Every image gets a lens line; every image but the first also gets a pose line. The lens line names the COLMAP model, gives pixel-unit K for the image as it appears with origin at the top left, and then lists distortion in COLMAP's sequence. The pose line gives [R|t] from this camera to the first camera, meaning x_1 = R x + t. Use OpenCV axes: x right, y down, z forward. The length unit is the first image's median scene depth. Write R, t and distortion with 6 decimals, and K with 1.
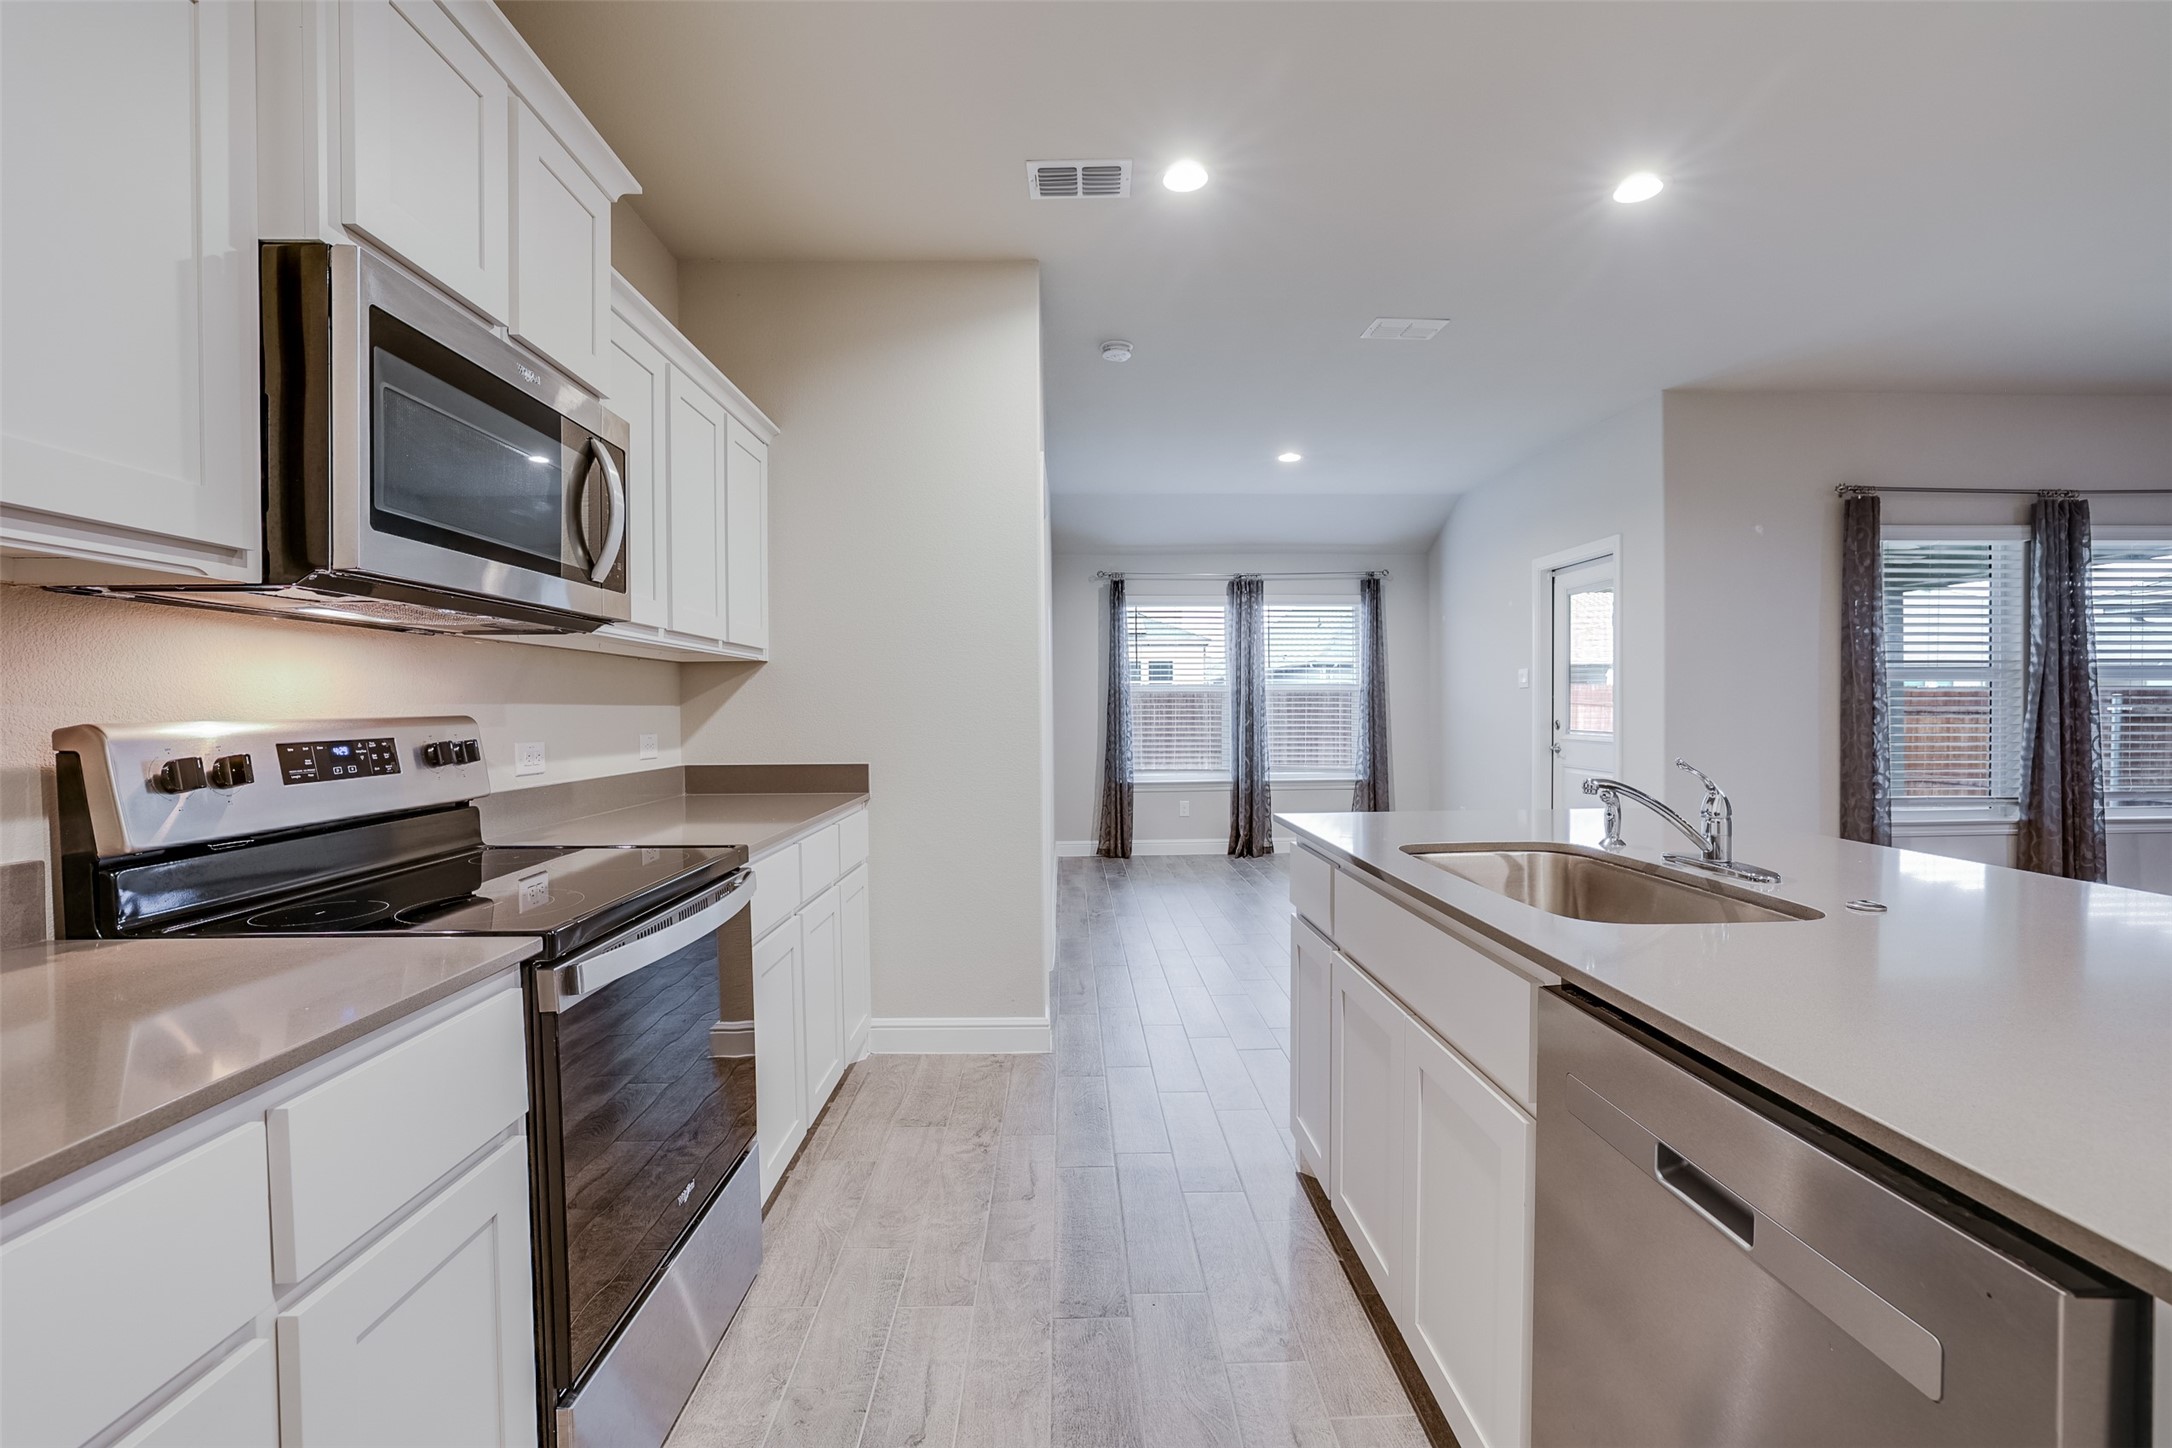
lens RADIAL K [[956.8, 0, 1095.5], [0, 956.8, 712.1], [0, 0, 1]] dist [-0.029117, 0.002097]
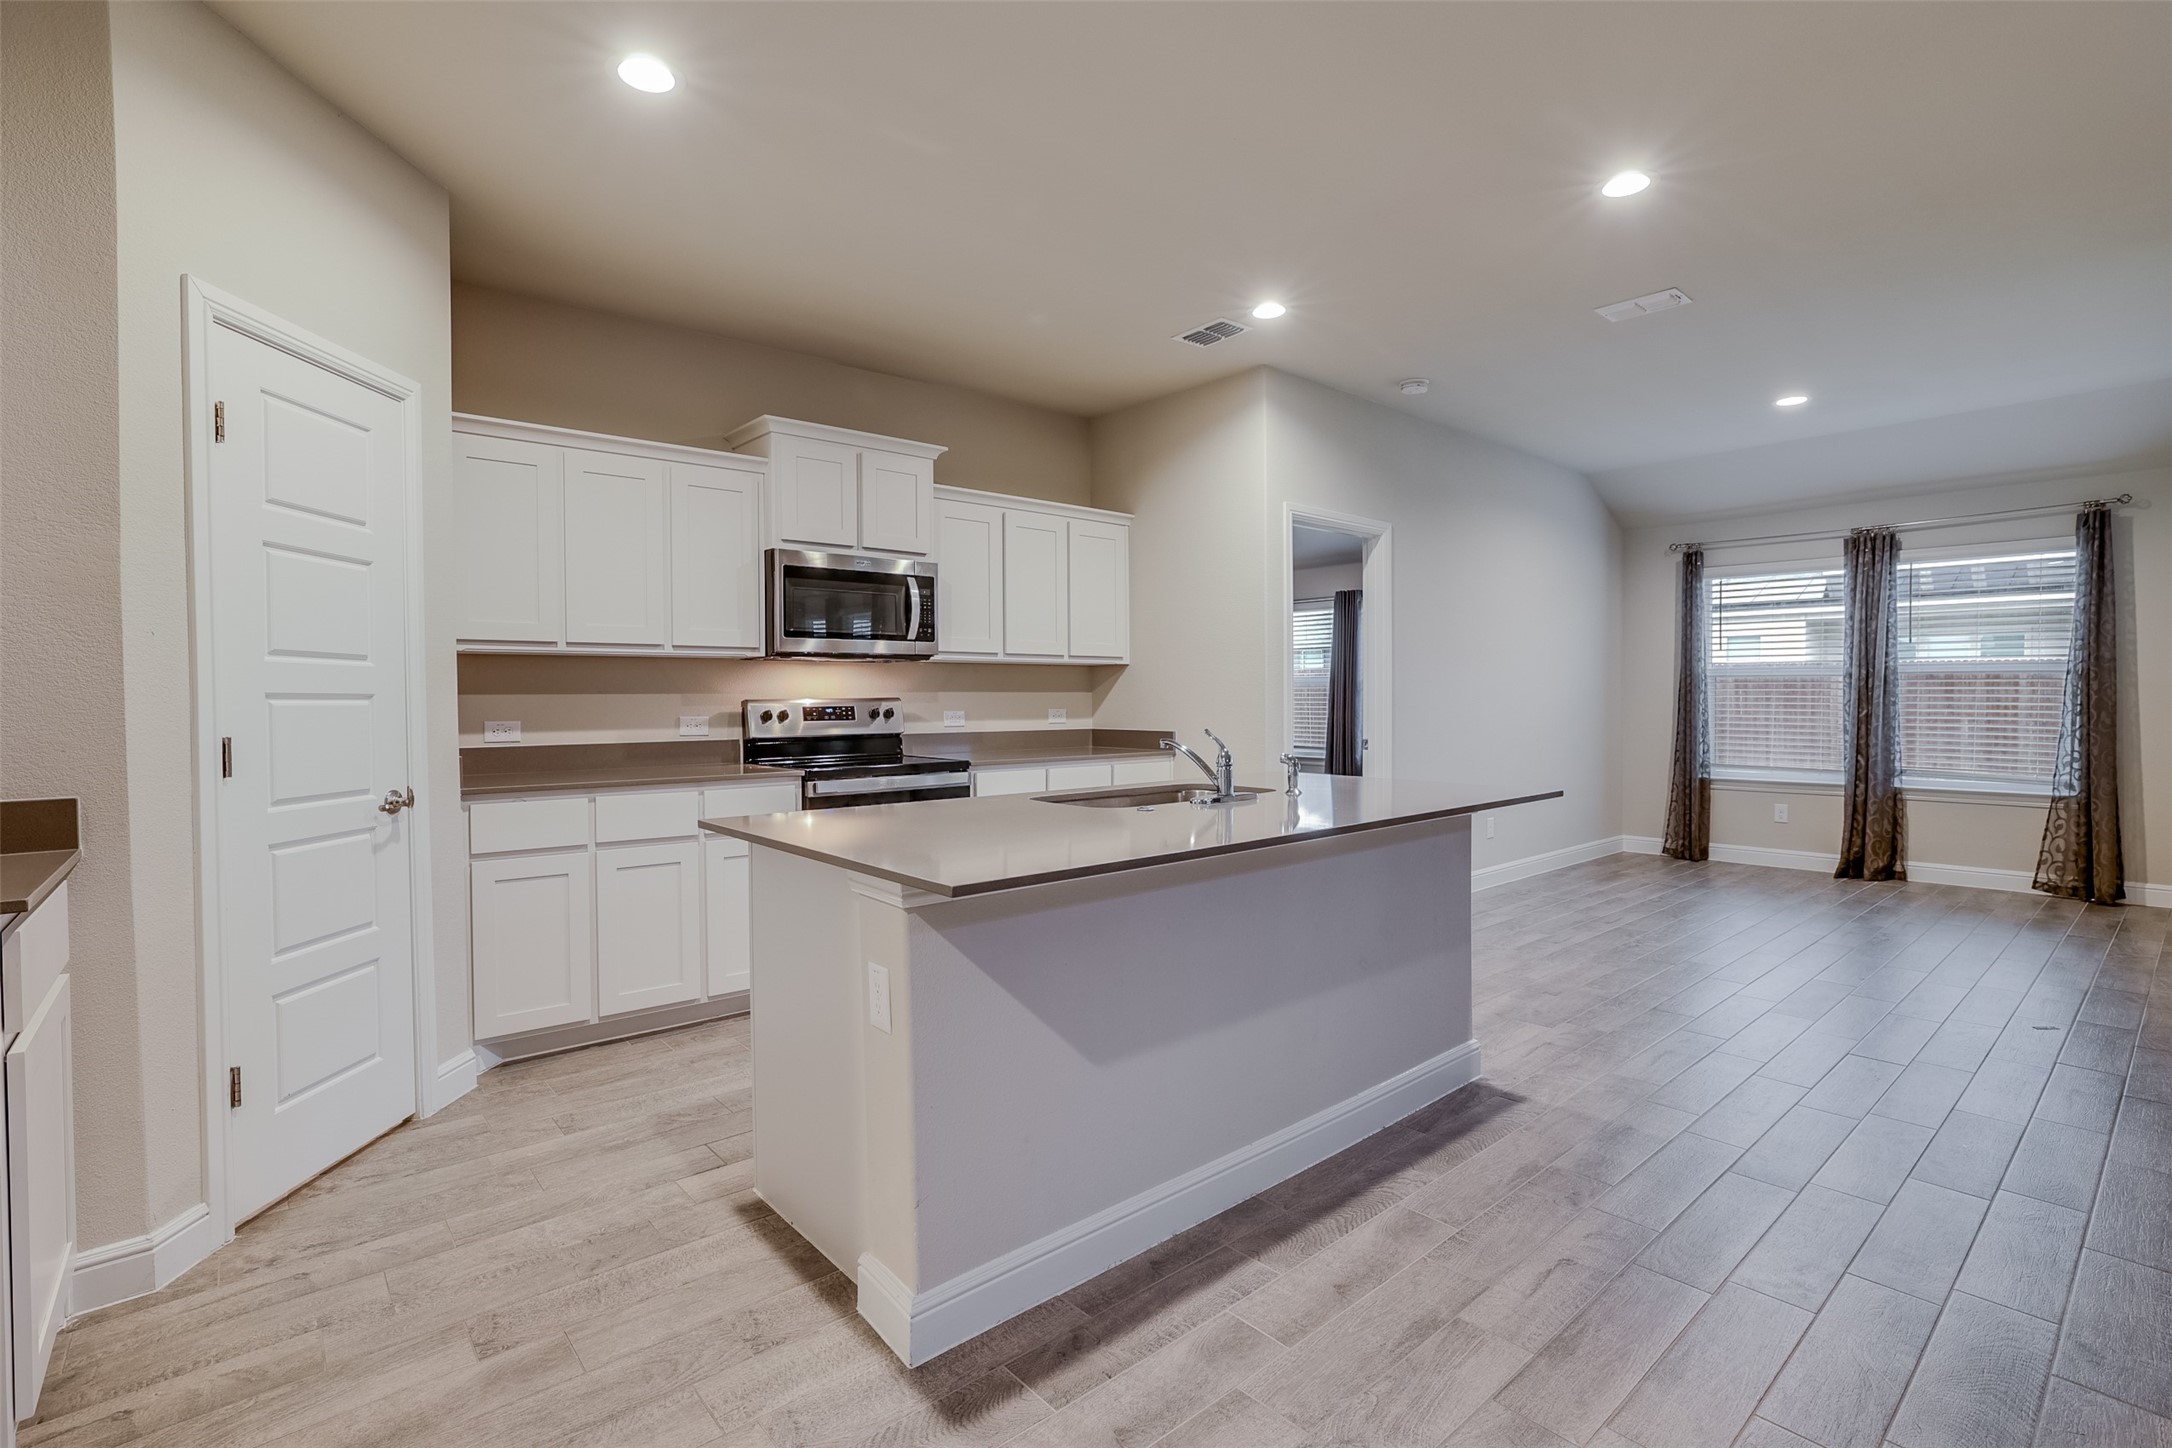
lens RADIAL K [[1051.8, 0, 1063.4], [0, 1051.8, 719.4], [0, 0, 1]] dist [-0.022640, 0.009664]
pose [[0.619965, 0.021543, -0.784334, 0.428259], [-0.004354, 0.999702, 0.024017, -0.001642], [0.784617, -0.011475, 0.619874, -0.072489]]
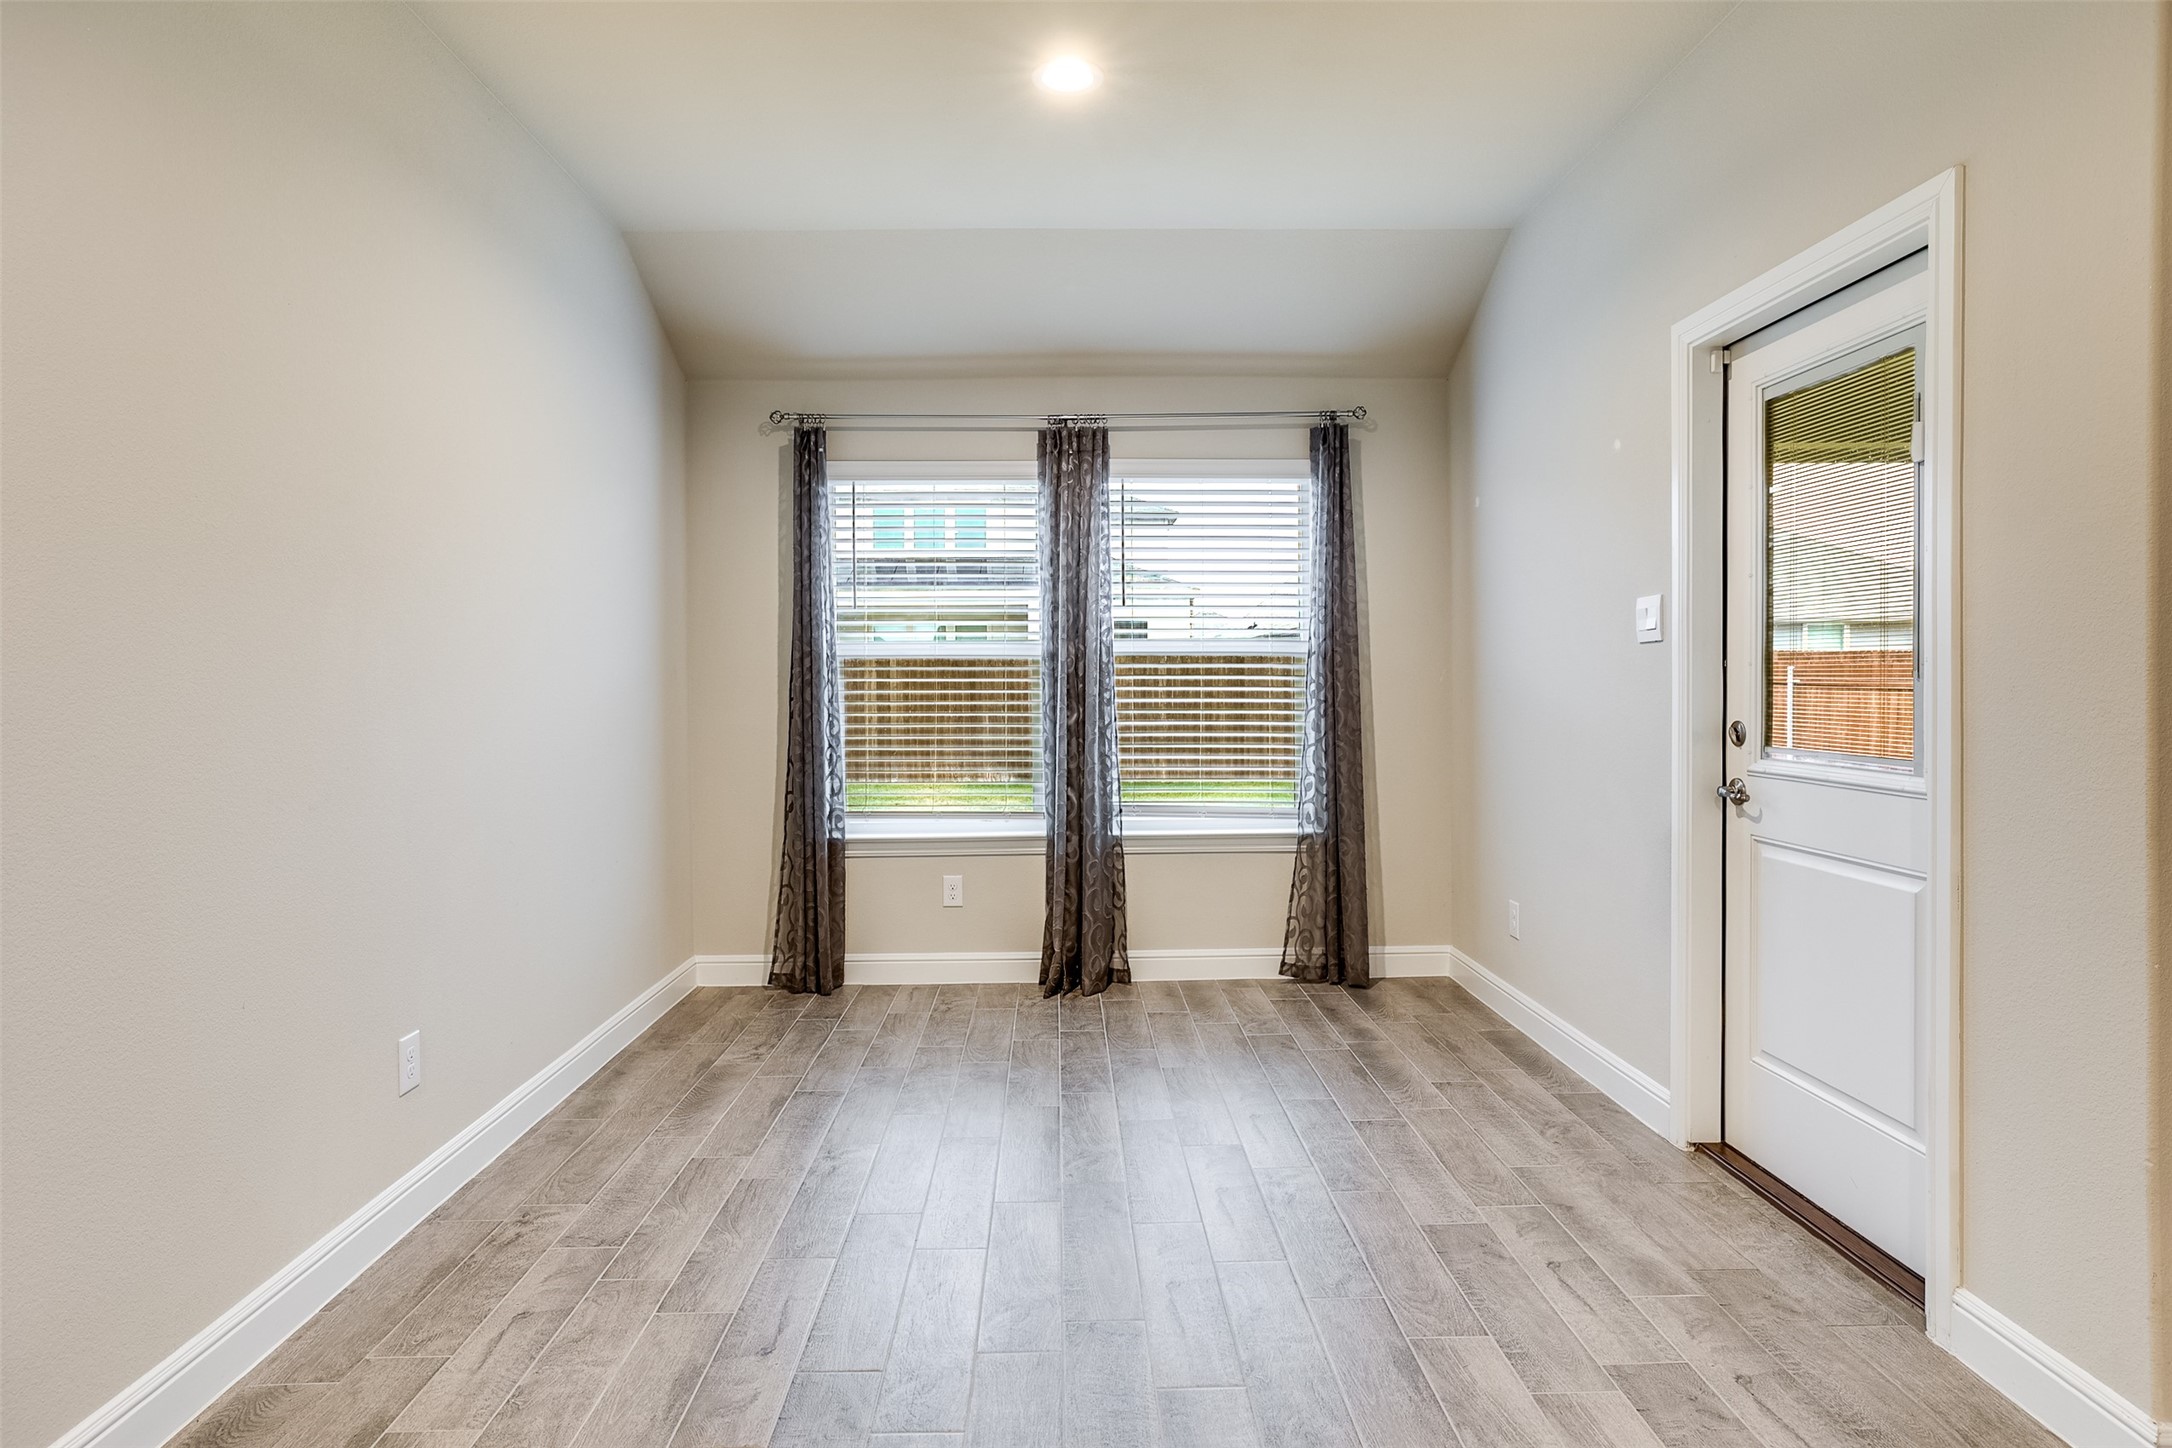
lens RADIAL K [[1217.9, 0, 1082.6], [0, 1217.9, 682.2], [0, 0, 1]] dist [0.005567, 0.002616]
pose [[0.999782, -0.000709, -0.020889, 0.176528], [0.000768, 0.999996, 0.002829, -0.009179], [0.020887, -0.002844, 0.999778, 0.374090]]
